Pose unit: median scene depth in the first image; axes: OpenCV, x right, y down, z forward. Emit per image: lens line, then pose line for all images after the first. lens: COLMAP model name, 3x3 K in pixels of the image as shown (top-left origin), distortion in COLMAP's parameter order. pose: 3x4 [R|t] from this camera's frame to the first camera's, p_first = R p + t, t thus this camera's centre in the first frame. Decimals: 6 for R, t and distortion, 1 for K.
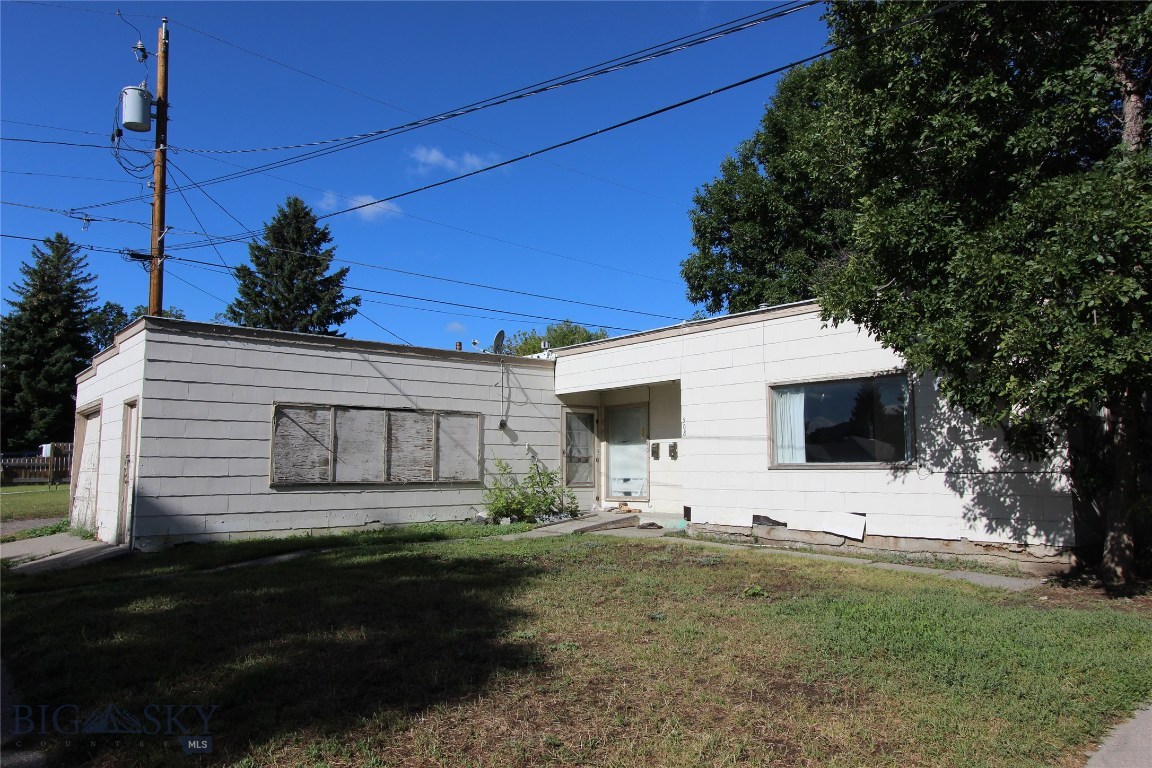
lens RADIAL K [[798.6, 0, 576.0], [0, 798.6, 384.0], [0, 0, 1]] dist [-0.002199, 0.002249]
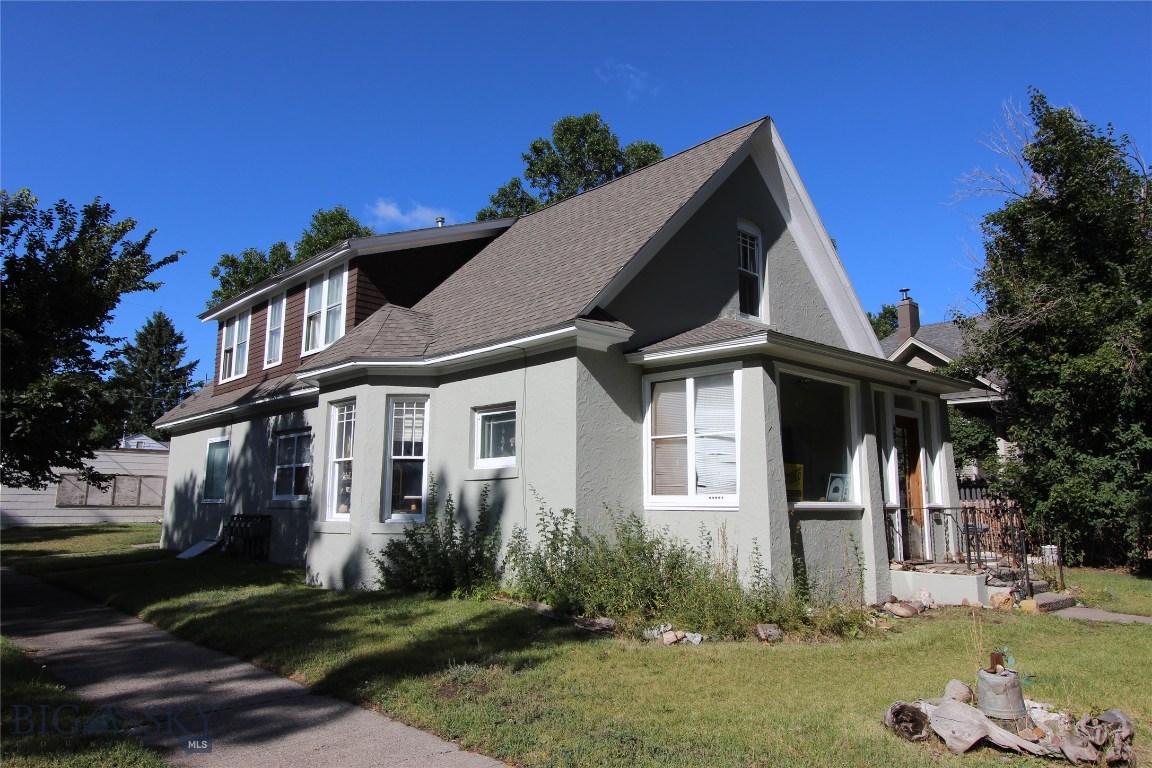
lens RADIAL K [[798.6, 0, 576.0], [0, 798.6, 384.0], [0, 0, 1]] dist [-0.002199, 0.002249]
pose [[0.998372, 0.018786, 0.053864, 0.969335], [-0.016220, 0.998730, -0.047690, -0.143103], [-0.054691, 0.046739, 0.997409, -1.416130]]
